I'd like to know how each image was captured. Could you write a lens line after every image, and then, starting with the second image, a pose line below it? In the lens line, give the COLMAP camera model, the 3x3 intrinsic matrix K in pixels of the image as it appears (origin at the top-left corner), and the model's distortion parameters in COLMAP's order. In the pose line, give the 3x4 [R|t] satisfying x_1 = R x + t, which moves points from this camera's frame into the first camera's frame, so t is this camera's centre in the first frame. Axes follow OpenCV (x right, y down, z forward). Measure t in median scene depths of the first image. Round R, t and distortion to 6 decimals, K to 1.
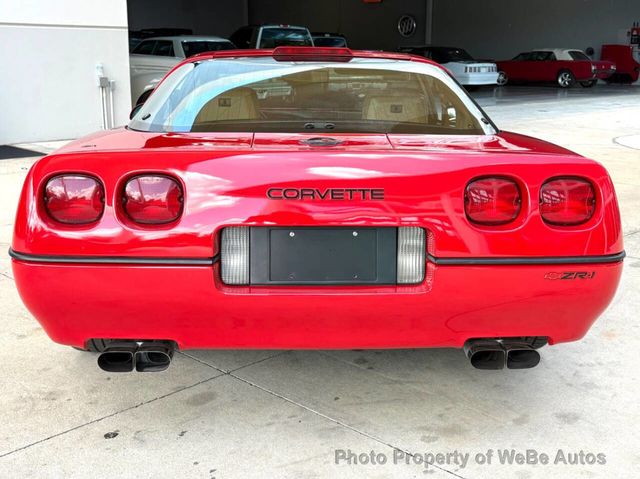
lens RADIAL K [[772.0, 0, 323.0], [0, 772.0, 246.7], [0, 0, 1]] dist [0.044800, 0.000000]
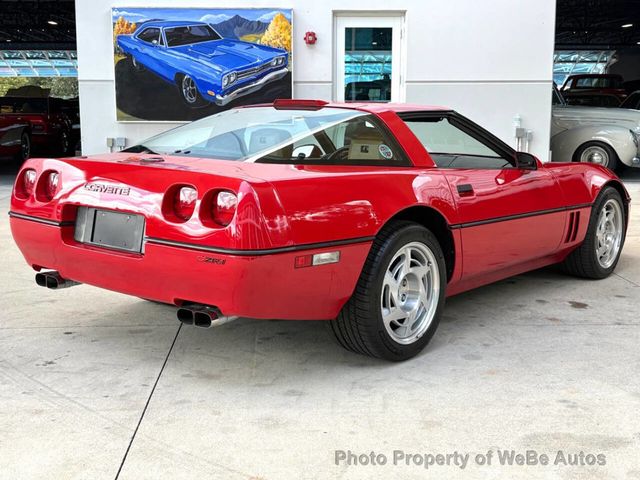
lens RADIAL K [[842.0, 0, 316.0], [0, 842.0, 236.3], [0, 0, 1]] dist [0.094067, 0.000000]
pose [[0.716355, 0.094214, -0.691346, 1.056160], [-0.158457, 0.986919, -0.029695, 0.009025], [0.679505, 0.130820, 0.721914, 0.026618]]
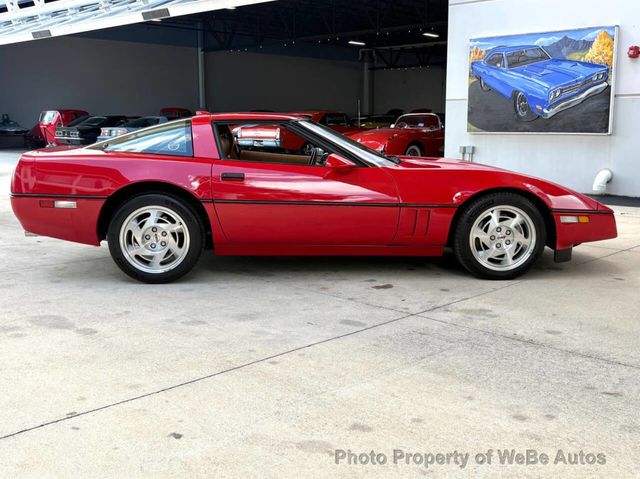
lens RADIAL K [[772.0, 0, 319.2], [0, 772.0, 240.5], [0, 0, 1]] dist [0.044800, 0.000000]
pose [[-0.007001, 0.139248, -0.990233, 2.017766], [-0.241349, 0.960747, 0.136808, -0.294865], [0.970413, 0.239950, 0.026881, 1.372848]]
